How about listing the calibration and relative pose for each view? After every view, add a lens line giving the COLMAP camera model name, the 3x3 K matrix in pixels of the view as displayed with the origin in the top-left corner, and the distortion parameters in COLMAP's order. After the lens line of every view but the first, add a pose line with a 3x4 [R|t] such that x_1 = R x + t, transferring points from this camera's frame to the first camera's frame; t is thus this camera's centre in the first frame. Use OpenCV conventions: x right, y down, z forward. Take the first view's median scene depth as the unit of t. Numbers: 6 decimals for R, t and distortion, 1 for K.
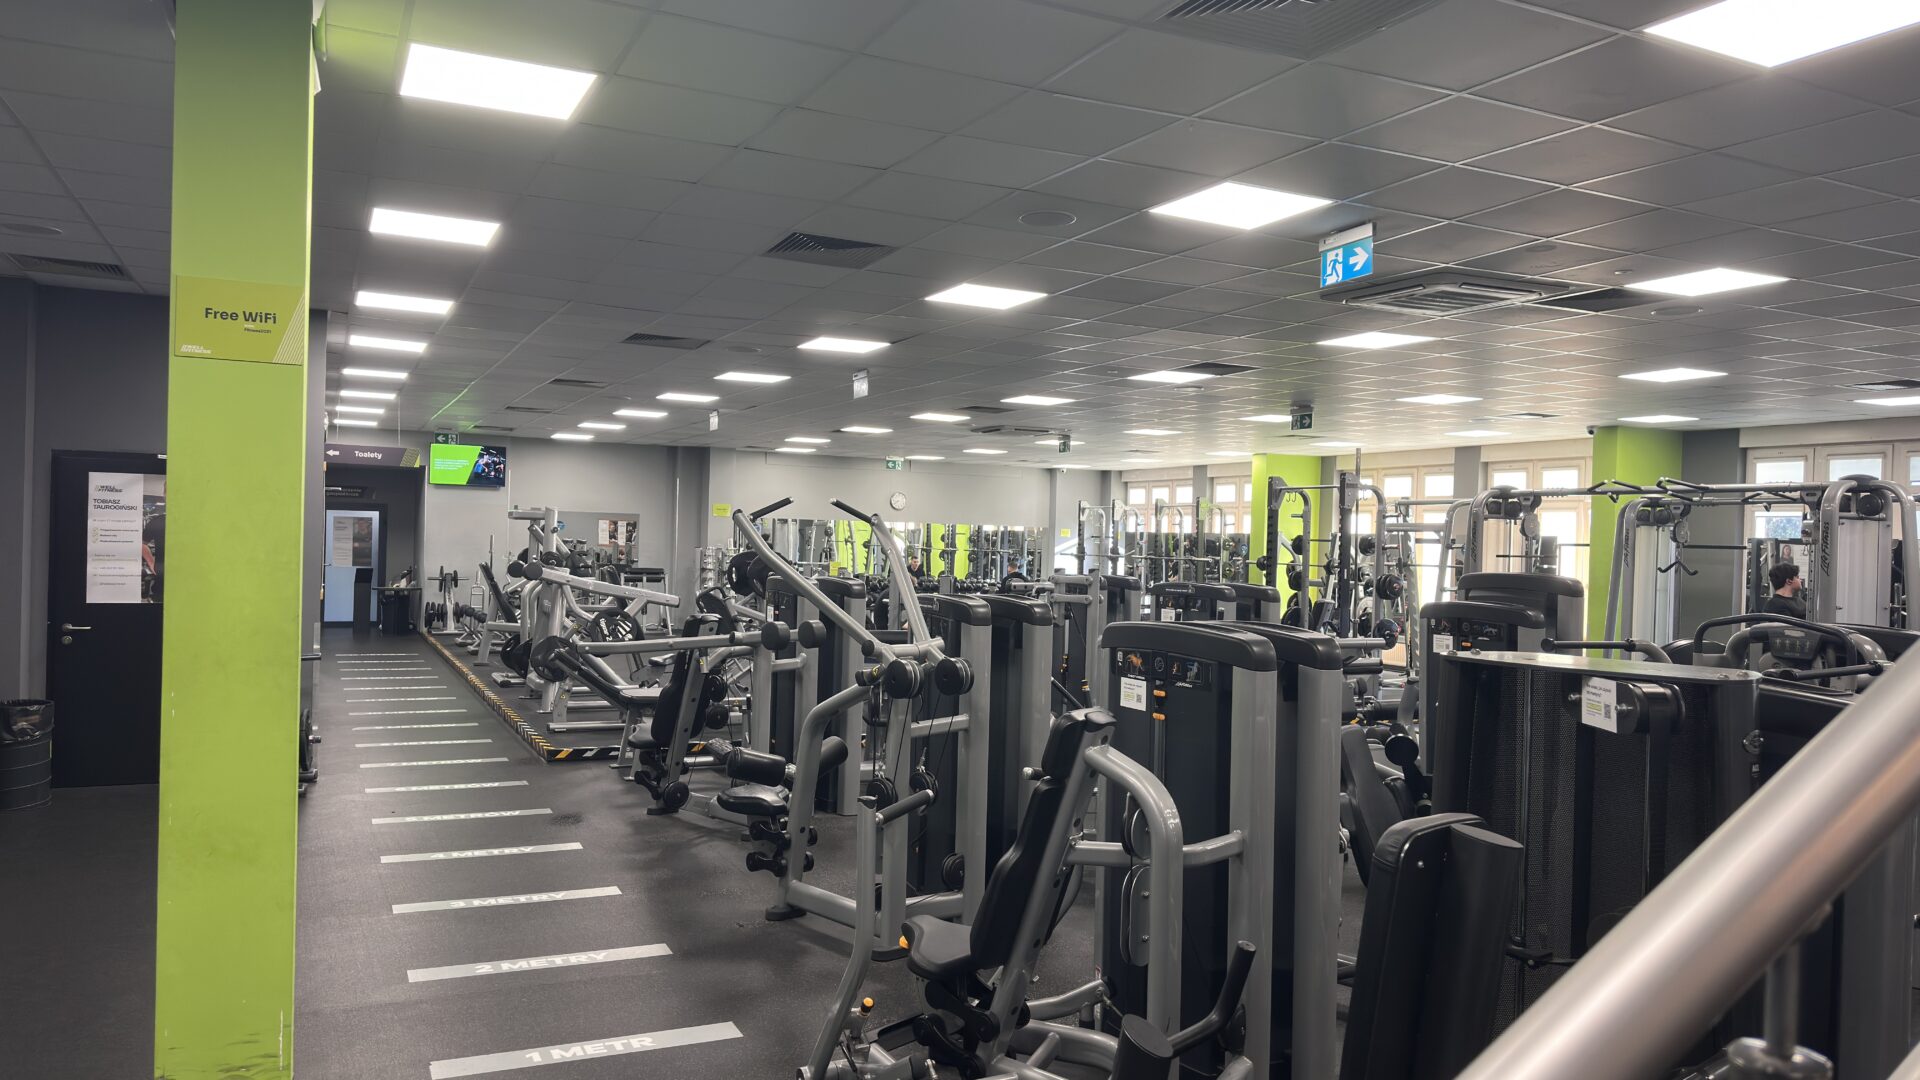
lens RADIAL K [[1335.6, 0, 968.2], [0, 1335.6, 535.2], [0, 0, 1]] dist [0.078442, -0.089115]
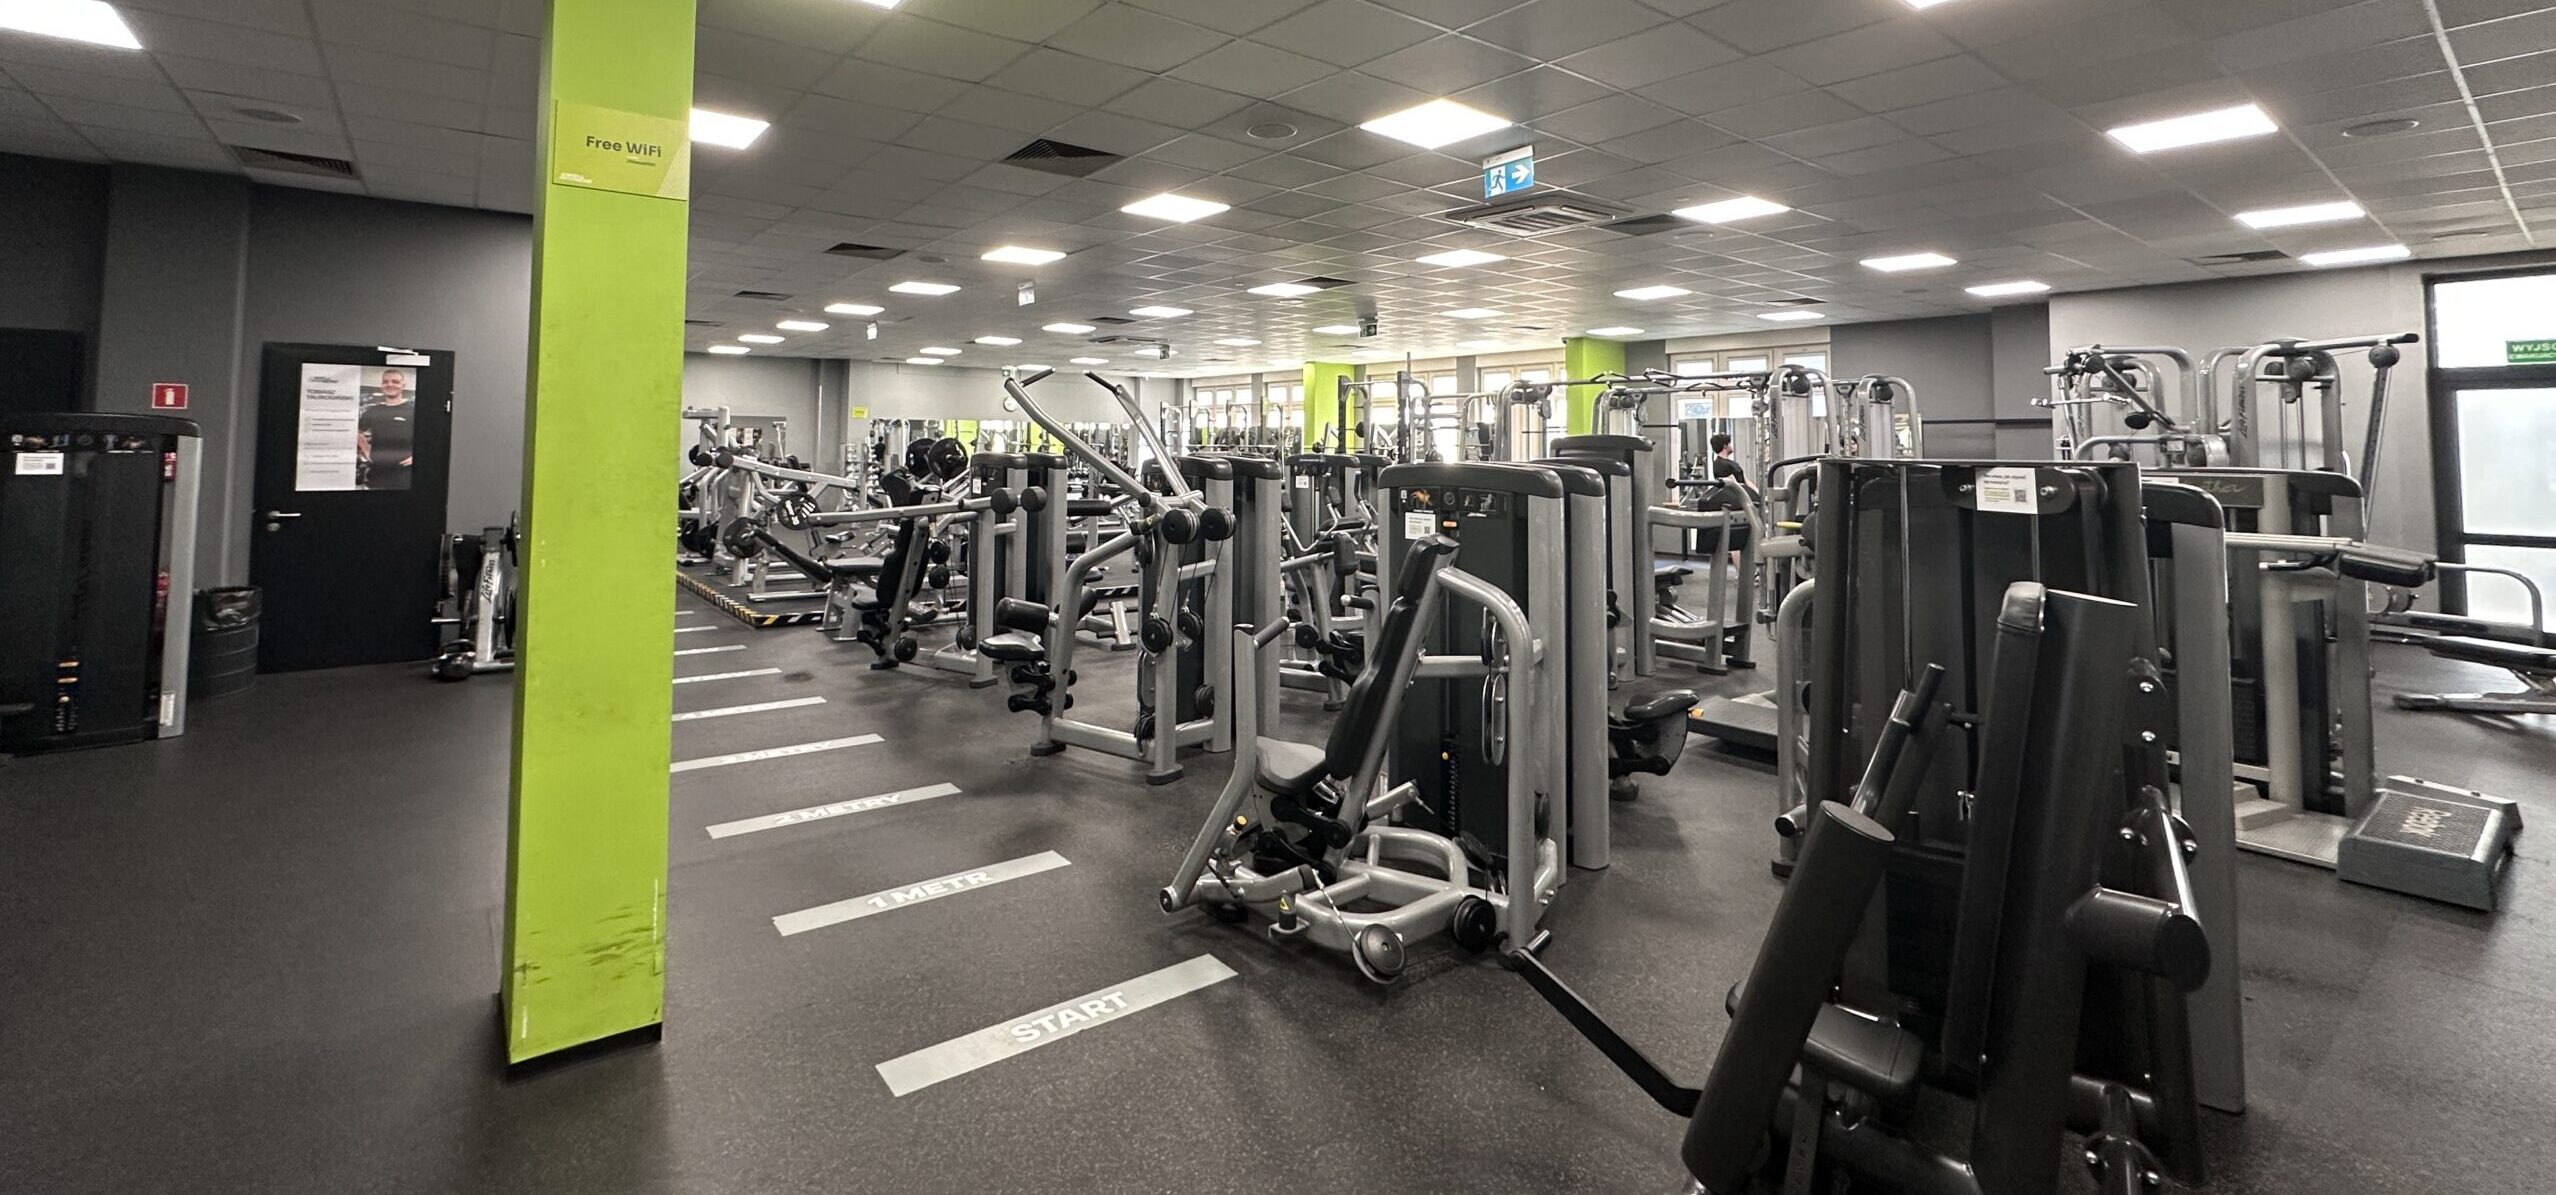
lens RADIAL K [[1046.4, 0, 1221.2], [0, 1046.4, 387.7], [0, 0, 1]] dist [-0.010616, 0.000458]
pose [[0.980138, -0.006441, 0.198214, -0.124361], [0.016806, 0.998575, -0.050656, 0.024973], [-0.197606, 0.052981, 0.978849, 0.093395]]
